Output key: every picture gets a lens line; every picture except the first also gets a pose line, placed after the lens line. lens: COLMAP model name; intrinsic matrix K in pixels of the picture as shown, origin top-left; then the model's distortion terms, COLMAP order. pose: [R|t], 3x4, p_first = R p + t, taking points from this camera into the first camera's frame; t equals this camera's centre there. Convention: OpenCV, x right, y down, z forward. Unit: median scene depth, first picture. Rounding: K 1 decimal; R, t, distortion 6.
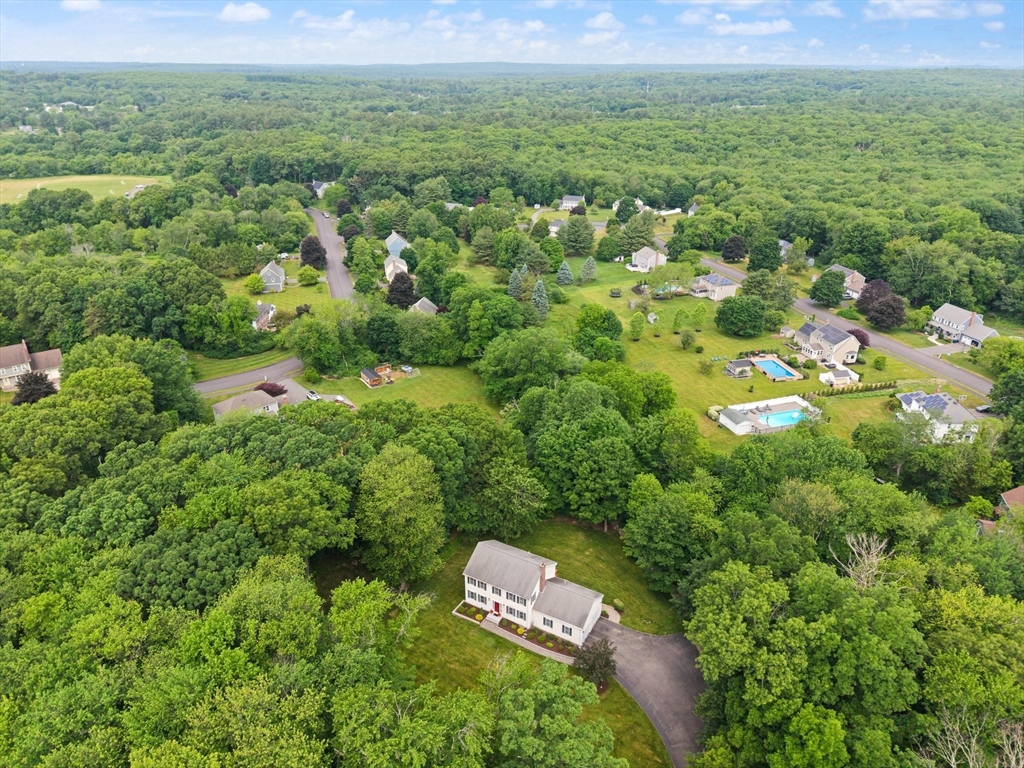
lens RADIAL K [[680.3, 0, 508.9], [0, 680.3, 376.7], [0, 0, 1]] dist [0.084944, -0.131151]
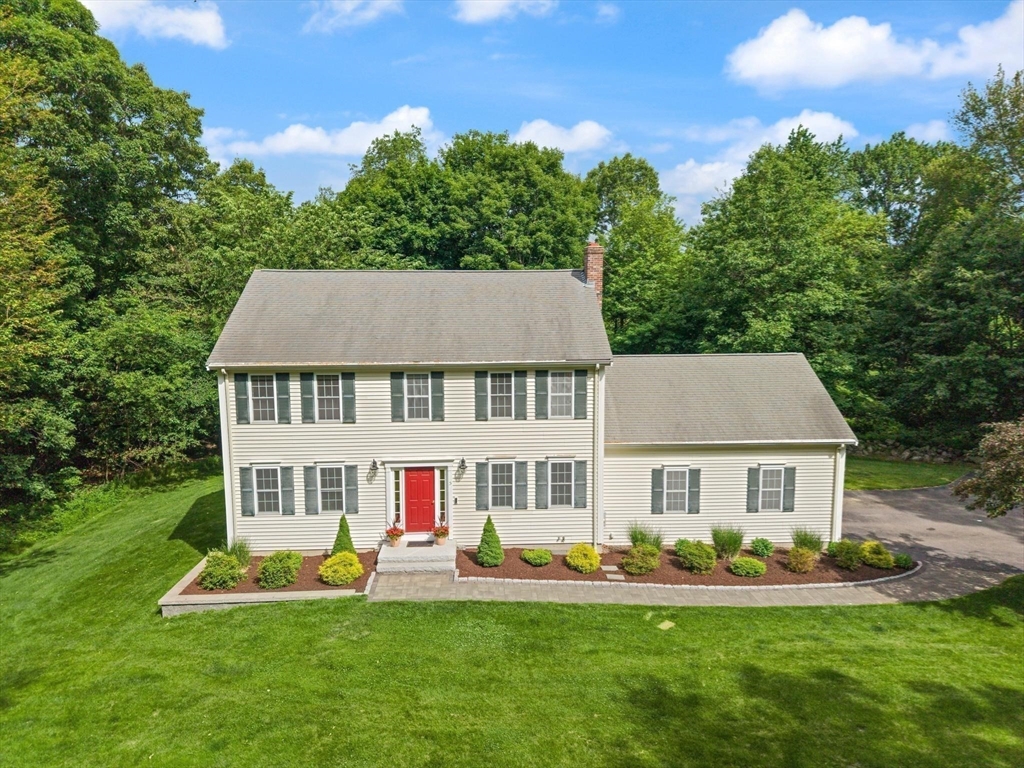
lens RADIAL K [[680.3, 0, 508.9], [0, 680.3, 376.7], [0, 0, 1]] dist [0.084944, -0.131151]
pose [[0.849827, -0.072150, 0.522100, -0.096474], [0.216564, 0.950903, -0.221097, 0.355830], [-0.480514, 0.300962, 0.823728, 0.826525]]
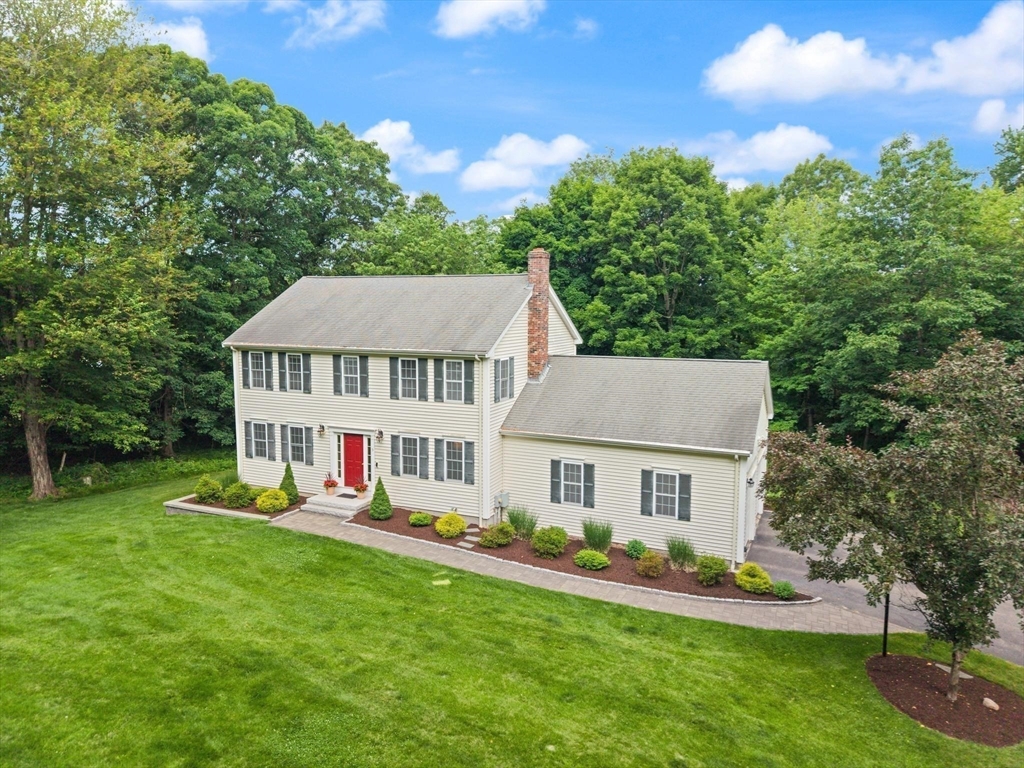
lens RADIAL K [[680.3, 0, 508.9], [0, 680.3, 376.7], [0, 0, 1]] dist [0.084944, -0.131151]
pose [[0.997019, -0.003431, 0.077079, 0.018727], [0.026959, 0.951534, -0.306359, 0.387880], [-0.072292, 0.307523, 0.948790, 0.769344]]
